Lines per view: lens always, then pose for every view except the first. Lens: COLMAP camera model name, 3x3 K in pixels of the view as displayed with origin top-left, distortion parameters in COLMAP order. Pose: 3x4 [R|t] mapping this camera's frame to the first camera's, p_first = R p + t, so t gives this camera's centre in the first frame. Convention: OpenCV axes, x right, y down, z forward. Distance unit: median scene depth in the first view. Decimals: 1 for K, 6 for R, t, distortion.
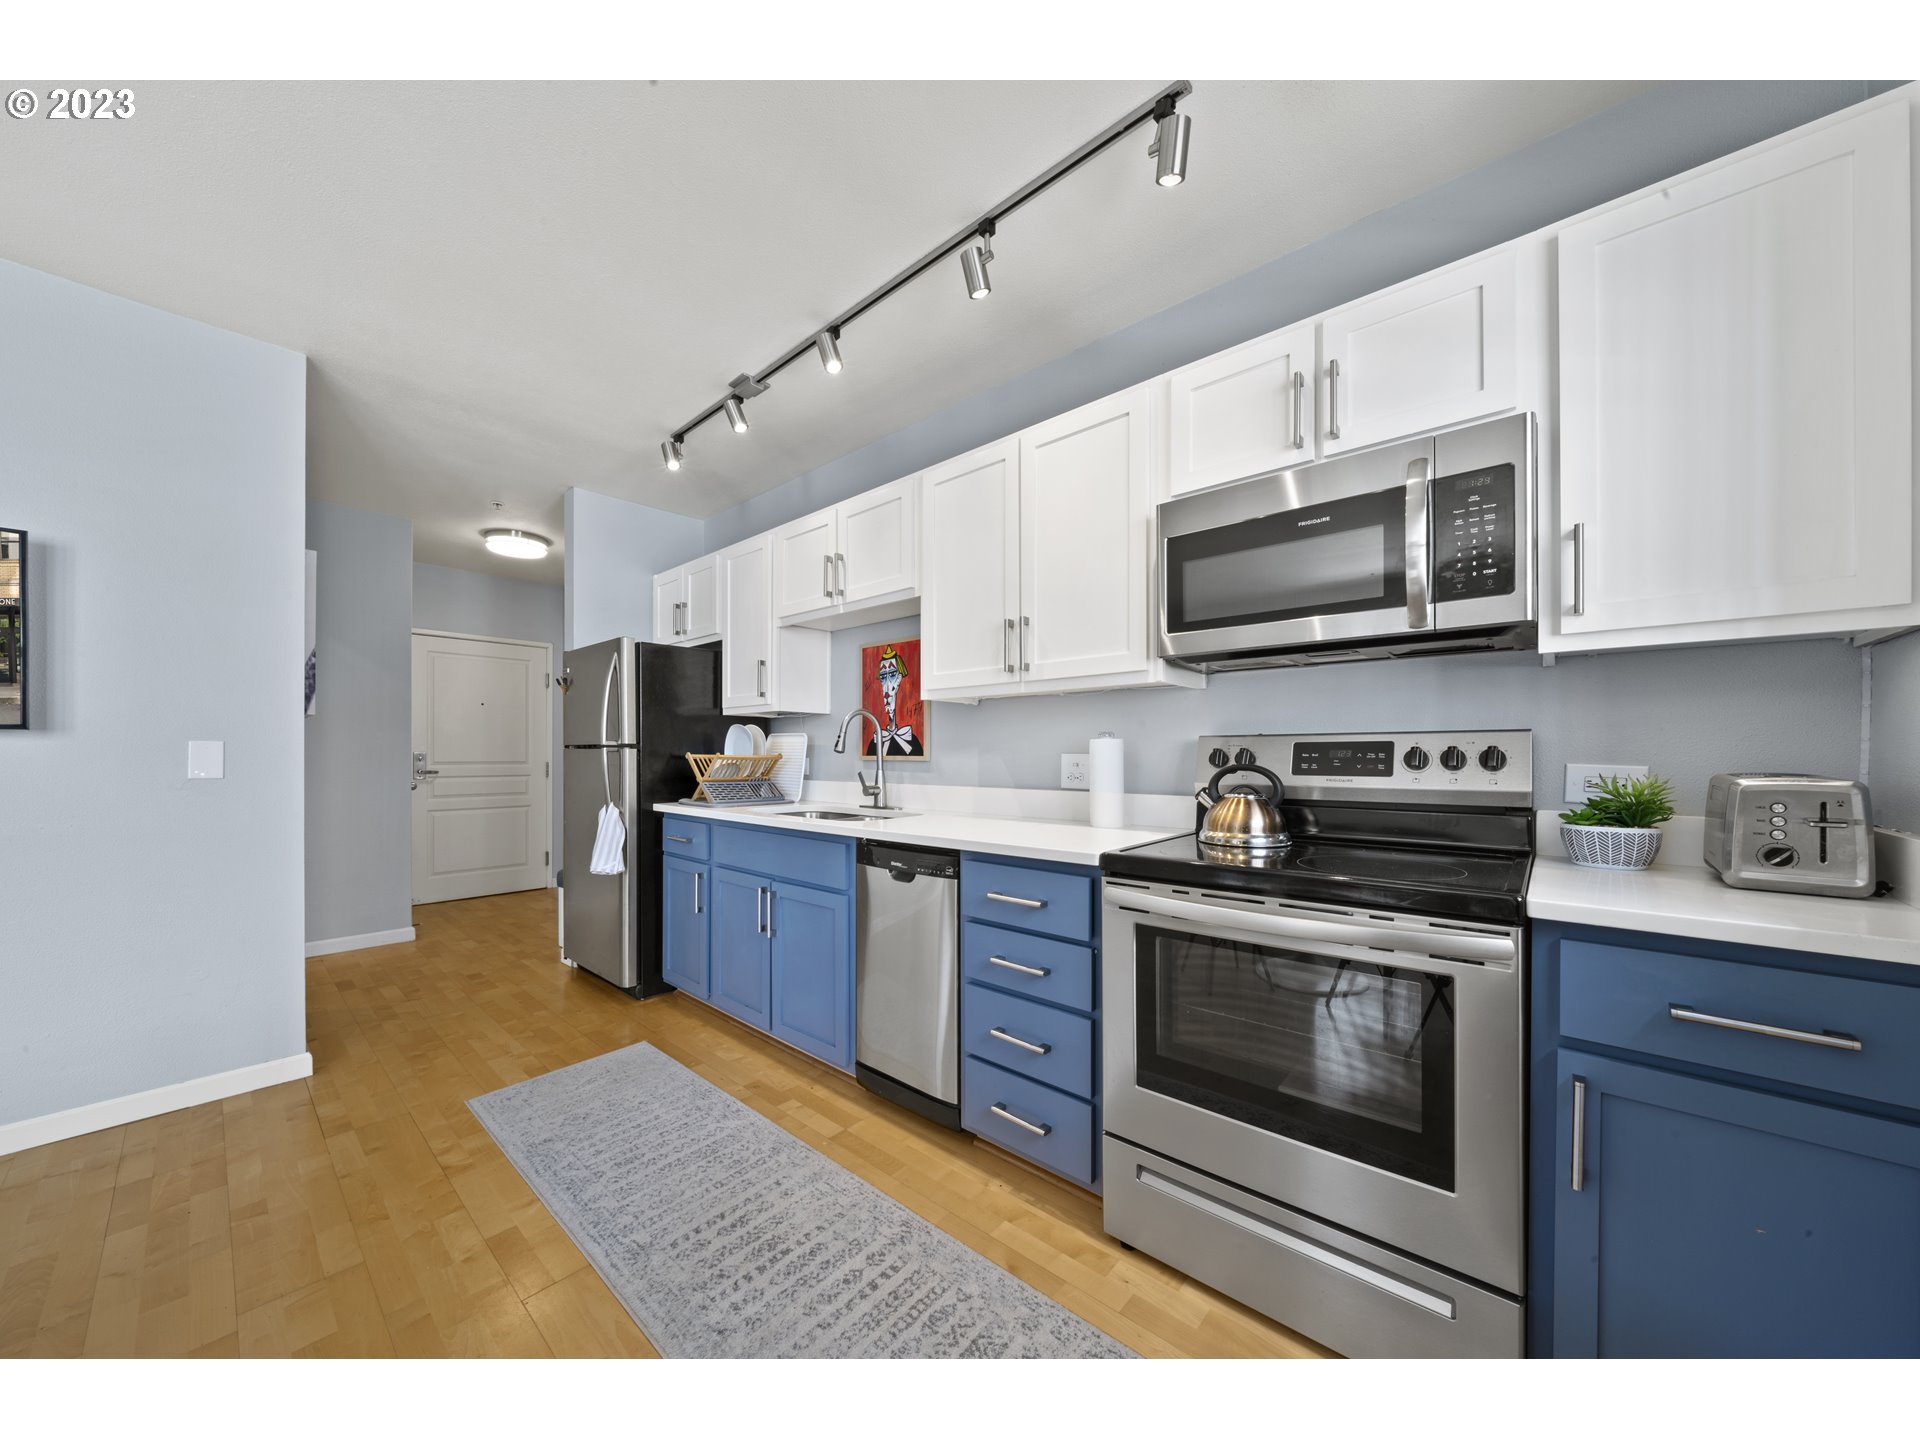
lens RADIAL K [[676.3, 0, 953.2], [0, 676.3, 746.5], [0, 0, 1]] dist [-0.001170, -0.000193]
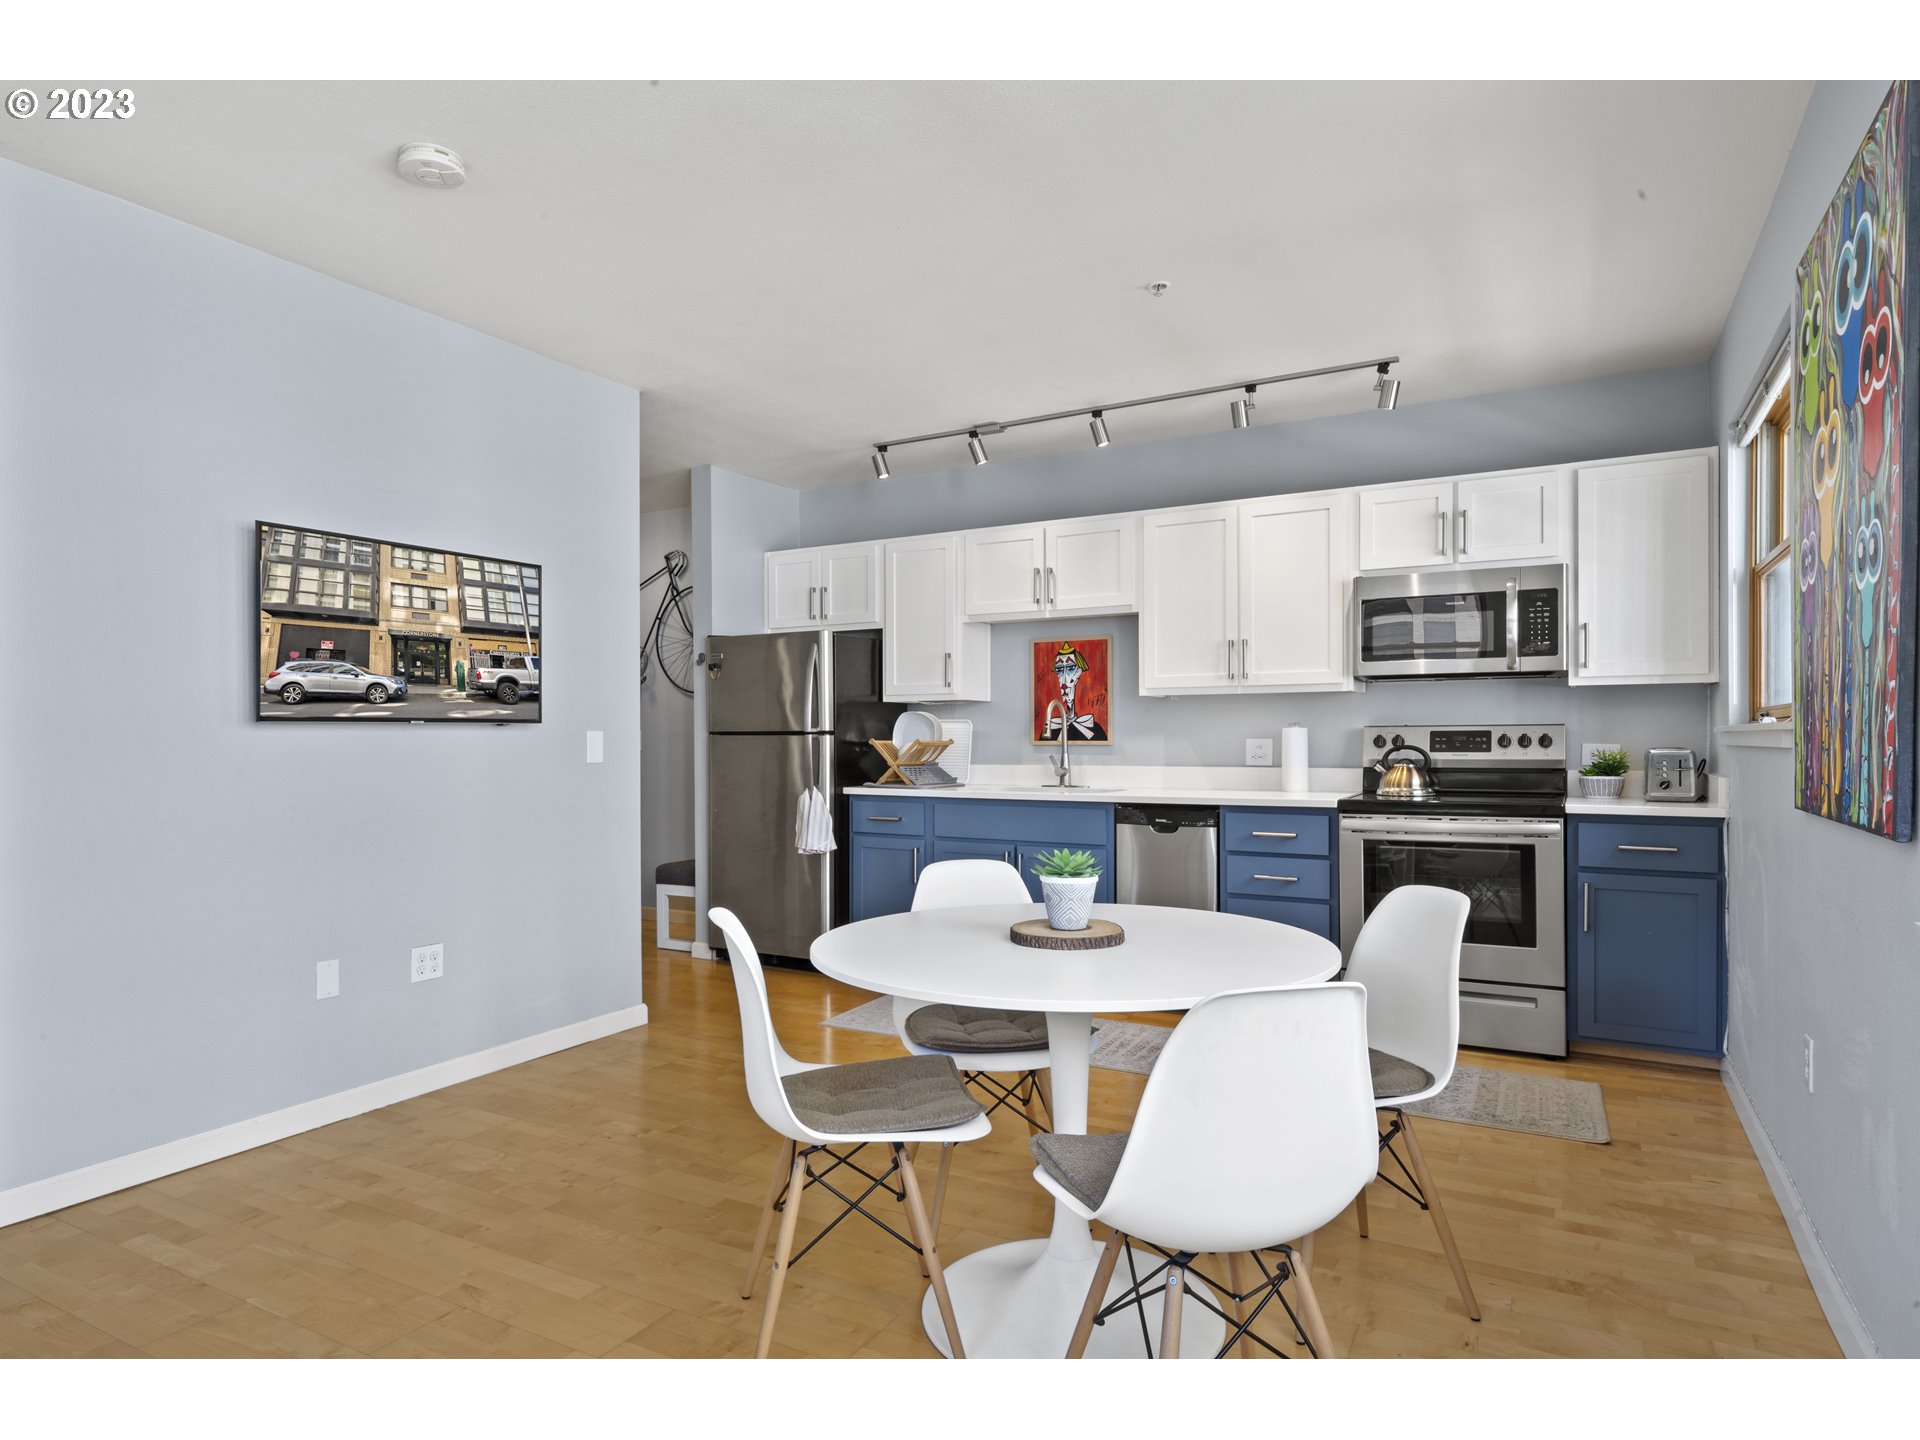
lens RADIAL K [[1094.9, 0, 960.0], [0, 1094.9, 720.0], [0, 0, 1]] dist [0.004905, 0.000412]
pose [[0.976908, -0.002075, 0.213652, -1.127643], [0.002509, 0.999995, -0.001760, -0.030311], [-0.213648, 0.002255, 0.976908, -1.267976]]
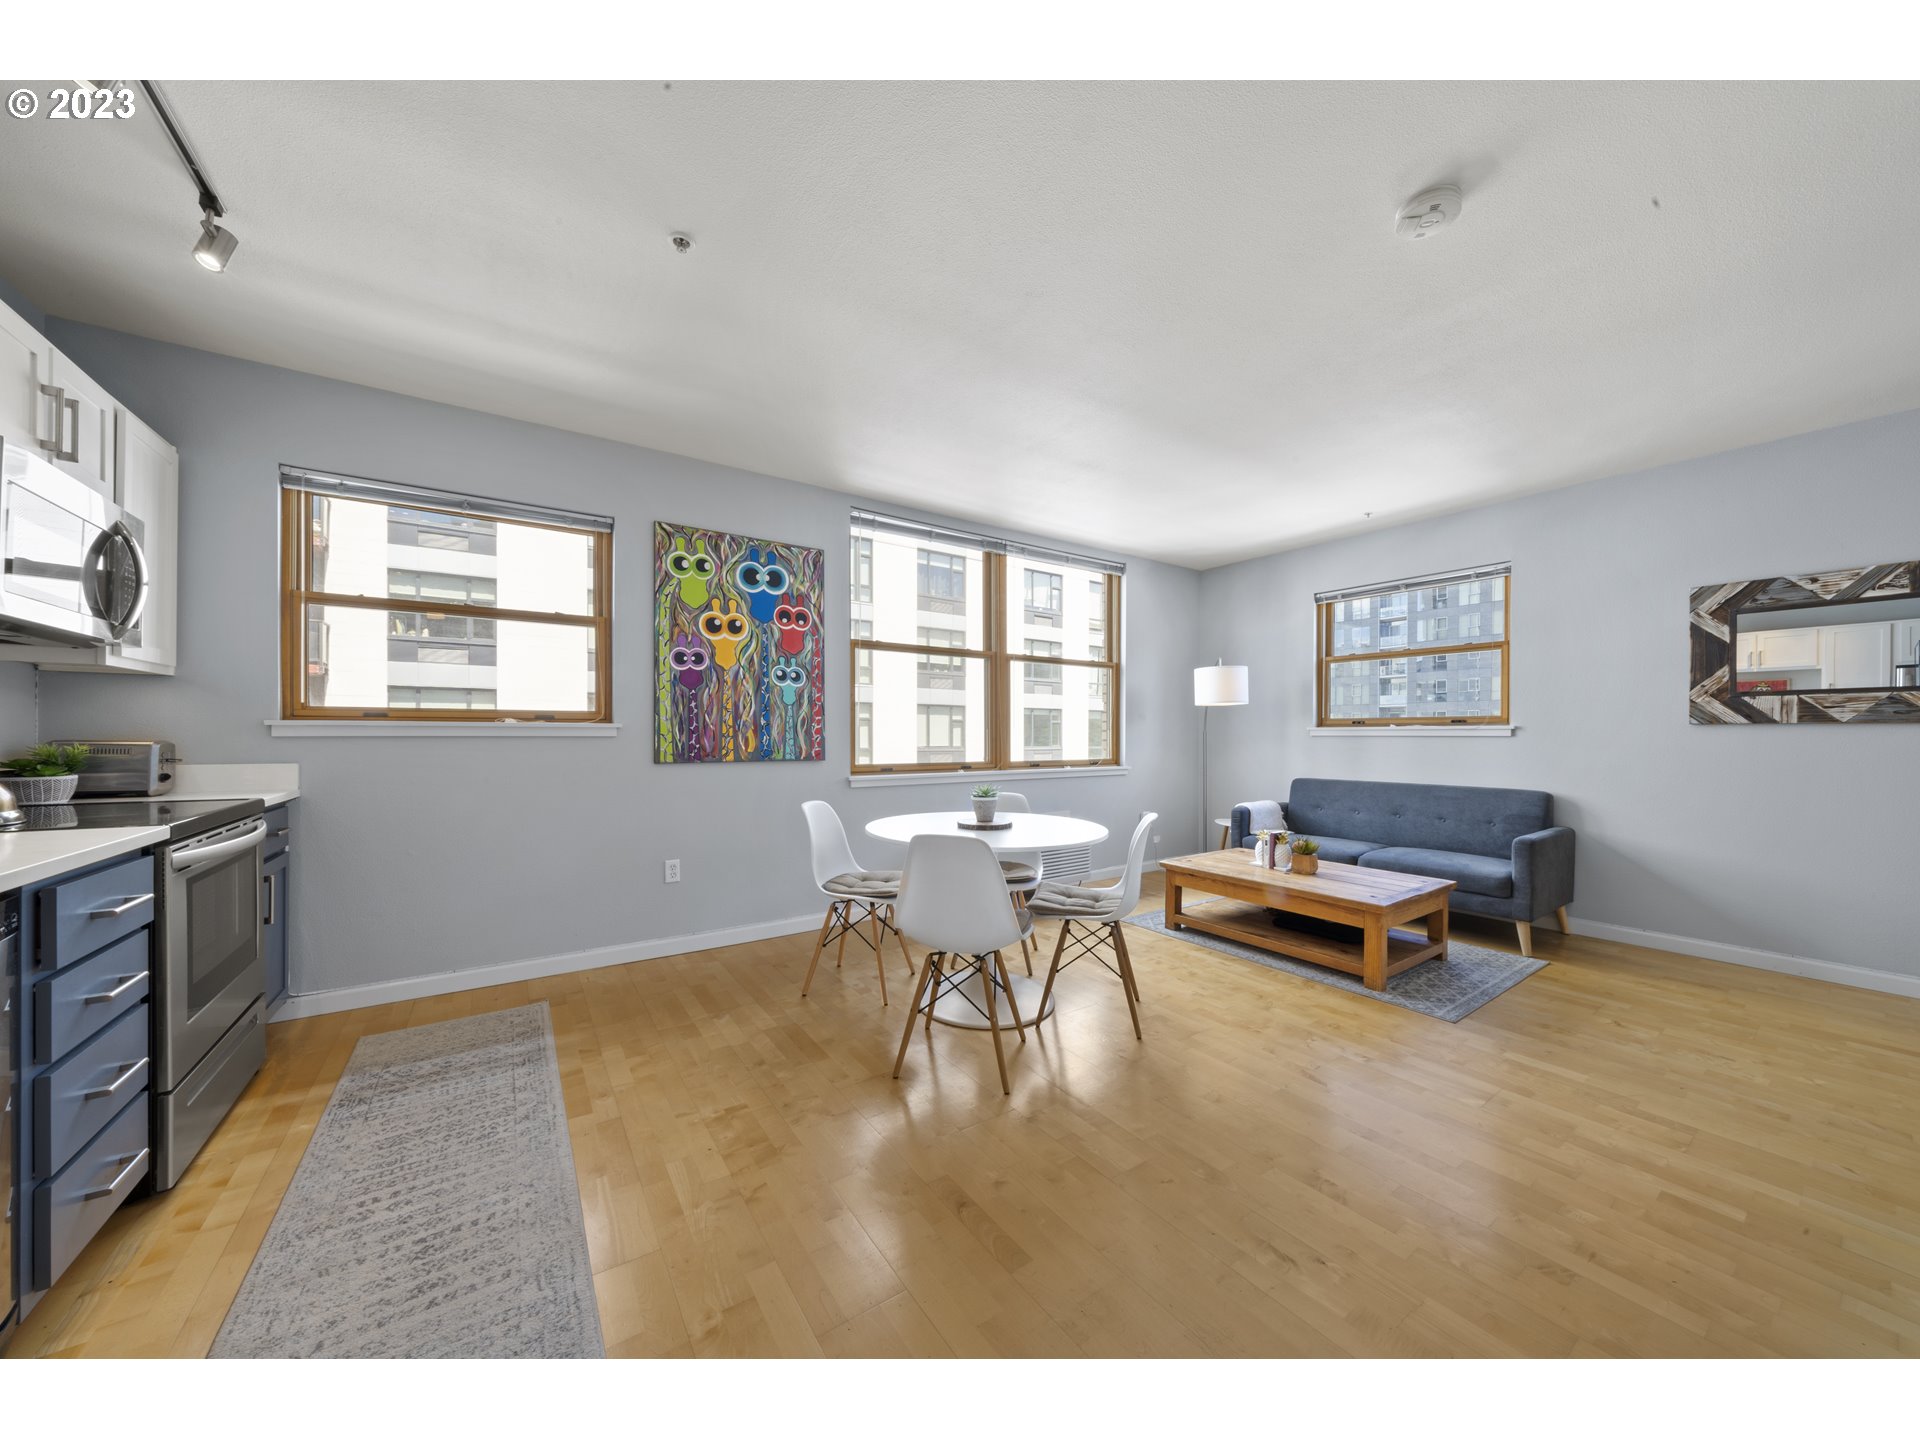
lens RADIAL K [[676.3, 0, 953.2], [0, 676.3, 746.5], [0, 0, 1]] dist [-0.001170, -0.000193]
pose [[-0.967358, -0.006413, 0.253331, -1.081363], [-0.004555, 0.999958, 0.007918, 0.023985], [-0.253372, 0.006506, -0.967347, 1.530671]]
